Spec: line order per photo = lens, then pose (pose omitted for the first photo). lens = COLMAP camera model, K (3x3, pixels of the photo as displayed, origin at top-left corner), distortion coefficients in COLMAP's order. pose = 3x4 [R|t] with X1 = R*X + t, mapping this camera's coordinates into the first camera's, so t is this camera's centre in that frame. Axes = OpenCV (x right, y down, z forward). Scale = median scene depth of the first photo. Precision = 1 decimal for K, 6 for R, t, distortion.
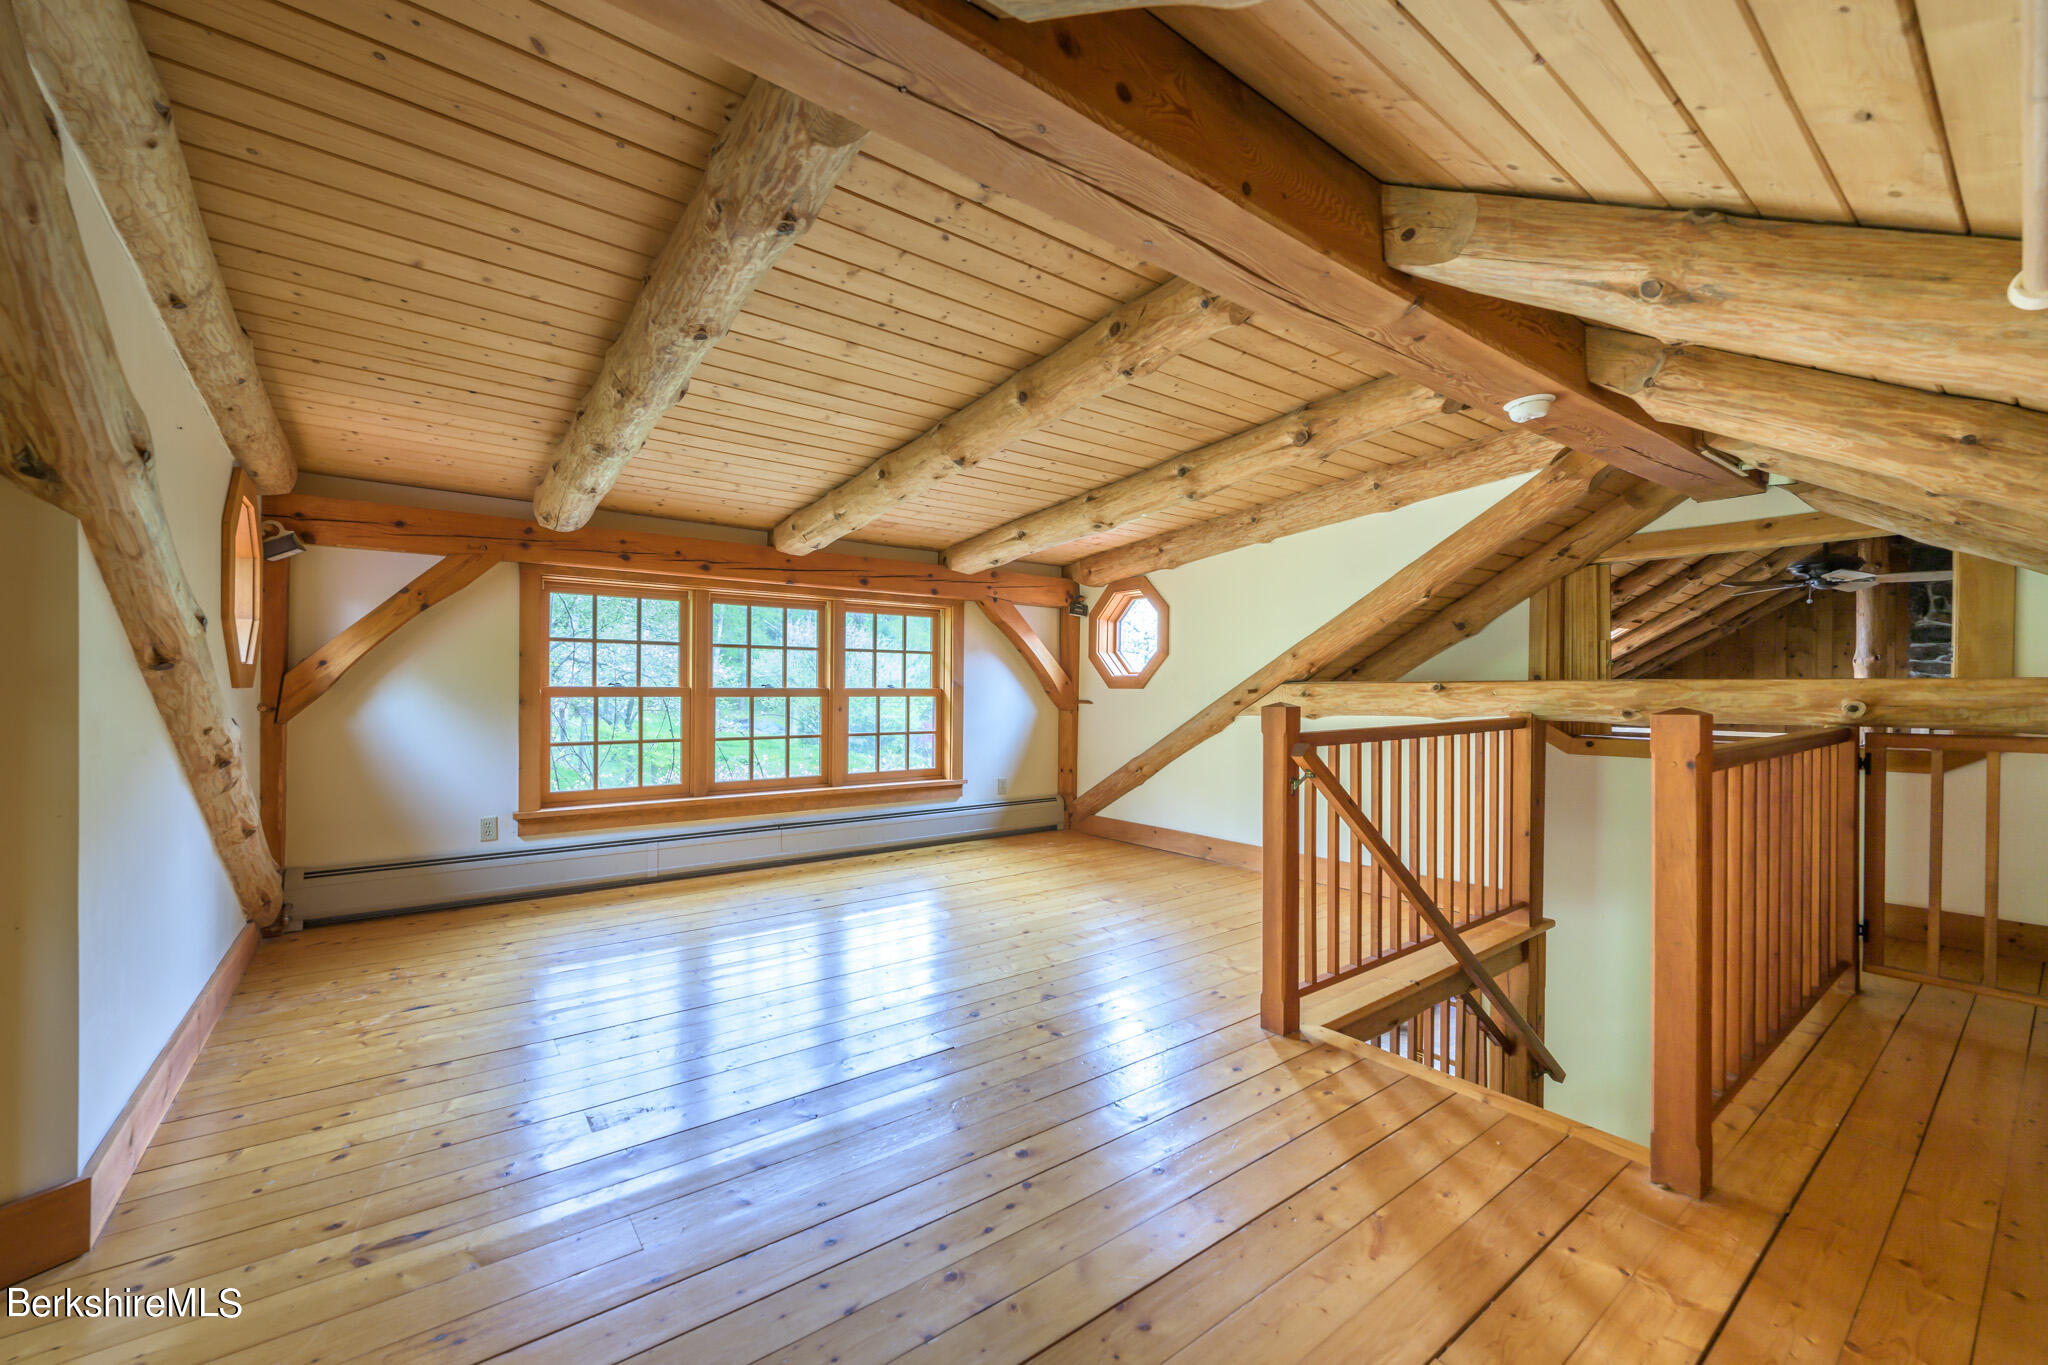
lens RADIAL K [[812.9, 0, 1020.0], [0, 812.9, 677.5], [0, 0, 1]] dist [-0.001209, -0.000431]
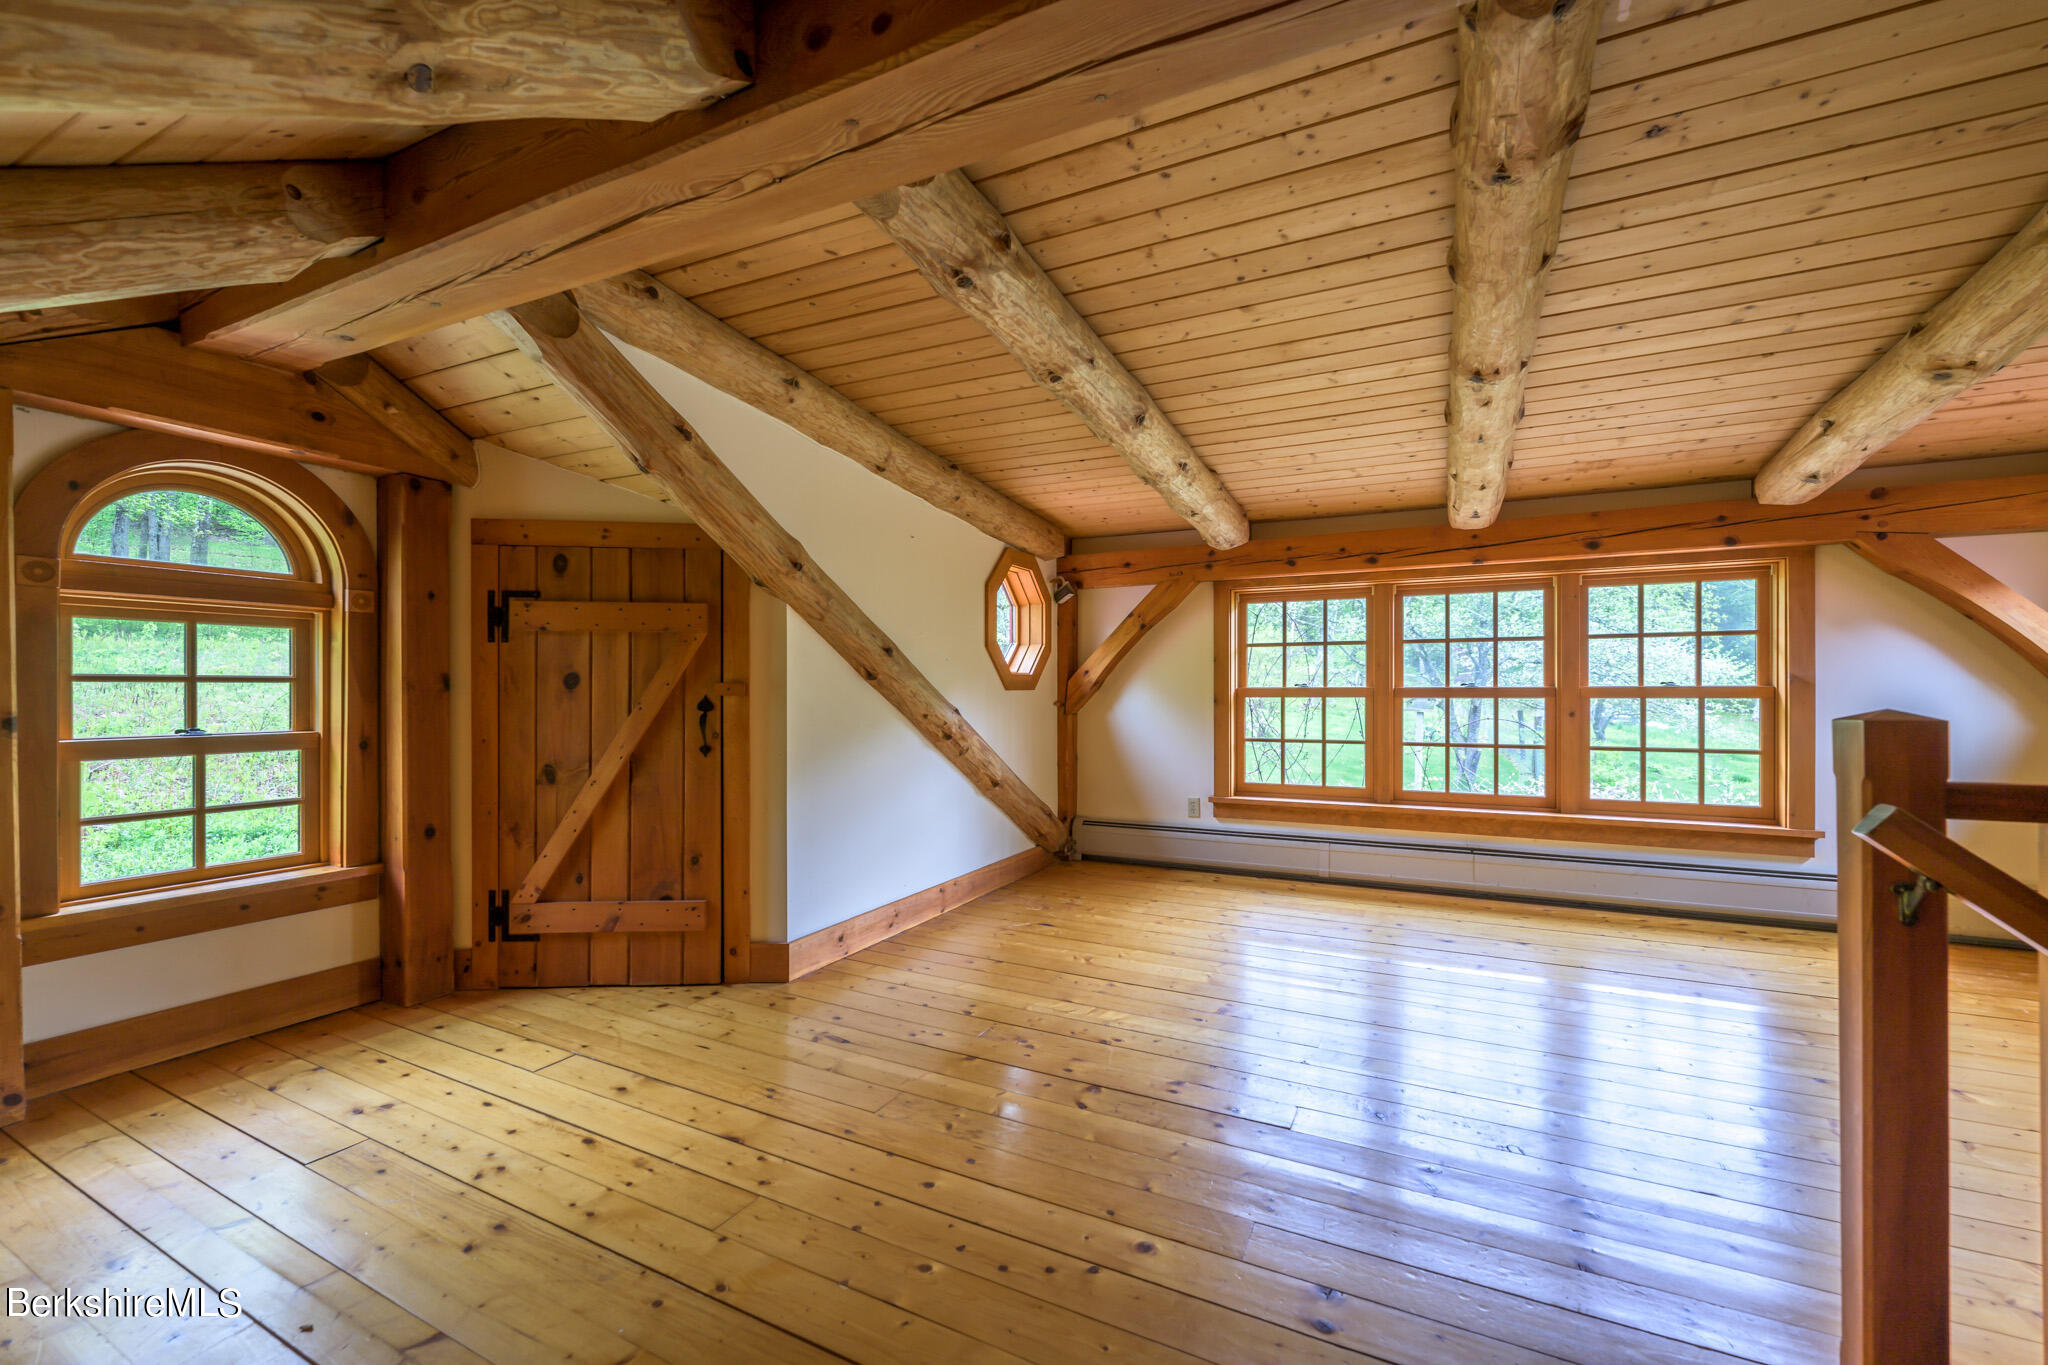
lens RADIAL K [[827.2, 0, 1025.0], [0, 827.2, 679.1], [0, 0, 1]] dist [-0.016398, 0.000146]
pose [[0.433087, -0.017214, -0.901188, 0.302364], [0.018437, 0.999778, -0.010237, 0.004886], [0.901164, -0.012181, 0.433308, 0.224490]]
